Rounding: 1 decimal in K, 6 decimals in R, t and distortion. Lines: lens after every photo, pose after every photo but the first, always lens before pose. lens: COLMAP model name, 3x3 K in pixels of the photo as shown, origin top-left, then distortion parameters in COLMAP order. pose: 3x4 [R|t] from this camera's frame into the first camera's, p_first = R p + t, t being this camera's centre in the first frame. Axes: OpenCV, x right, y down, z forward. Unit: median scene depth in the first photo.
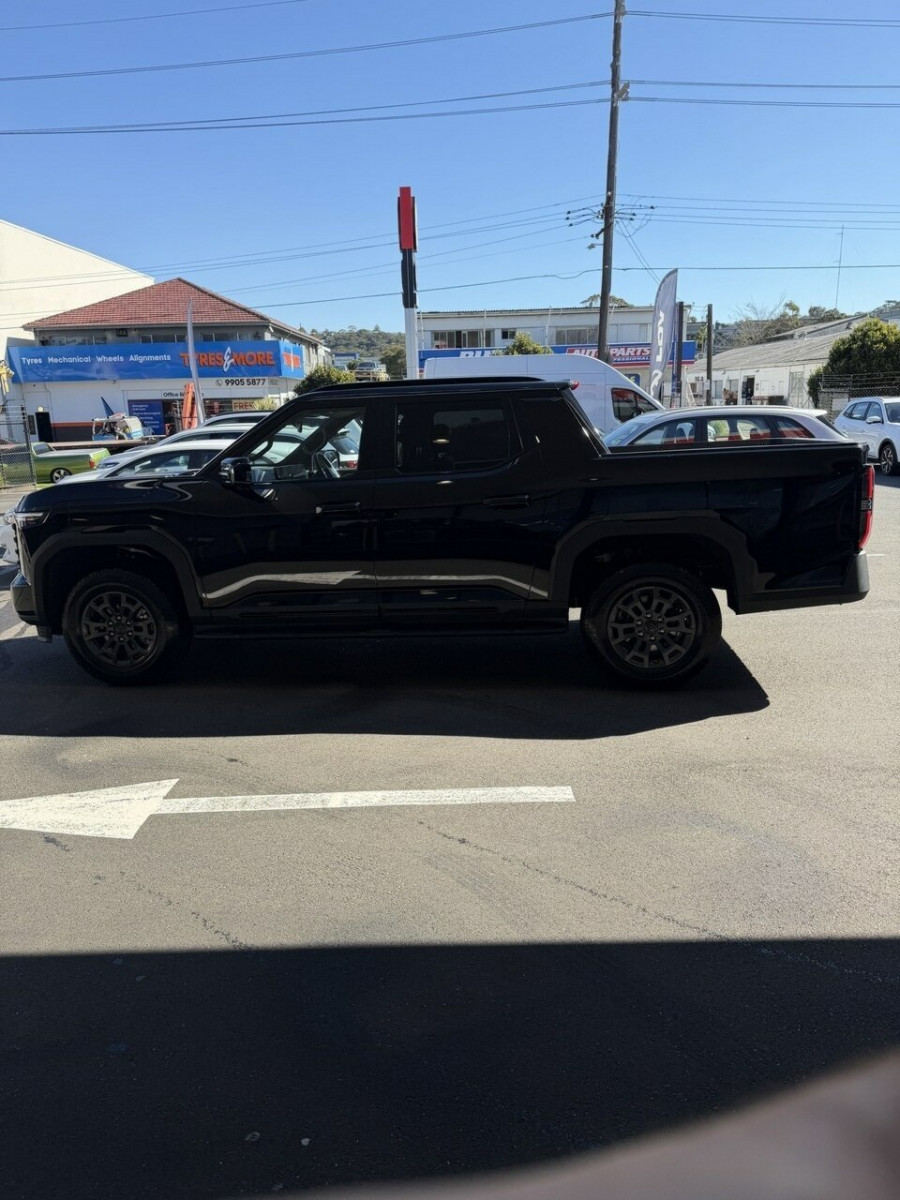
lens RADIAL K [[838.1, 0, 446.5], [0, 838.1, 600.5], [0, 0, 1]] dist [0.068419, -0.097226]
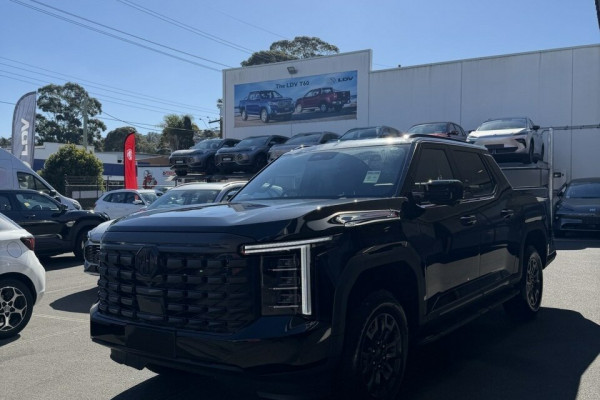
lens RADIAL K [[554.2, 0, 300.0], [0, 554.2, 200.0], [0, 0, 1]] dist [0.150530, -0.323118]
pose [[0.487381, 0.020180, 0.872956, -1.073383], [0.186315, 0.974307, -0.126544, -0.078240], [-0.853081, 0.224320, 0.471098, 0.806226]]
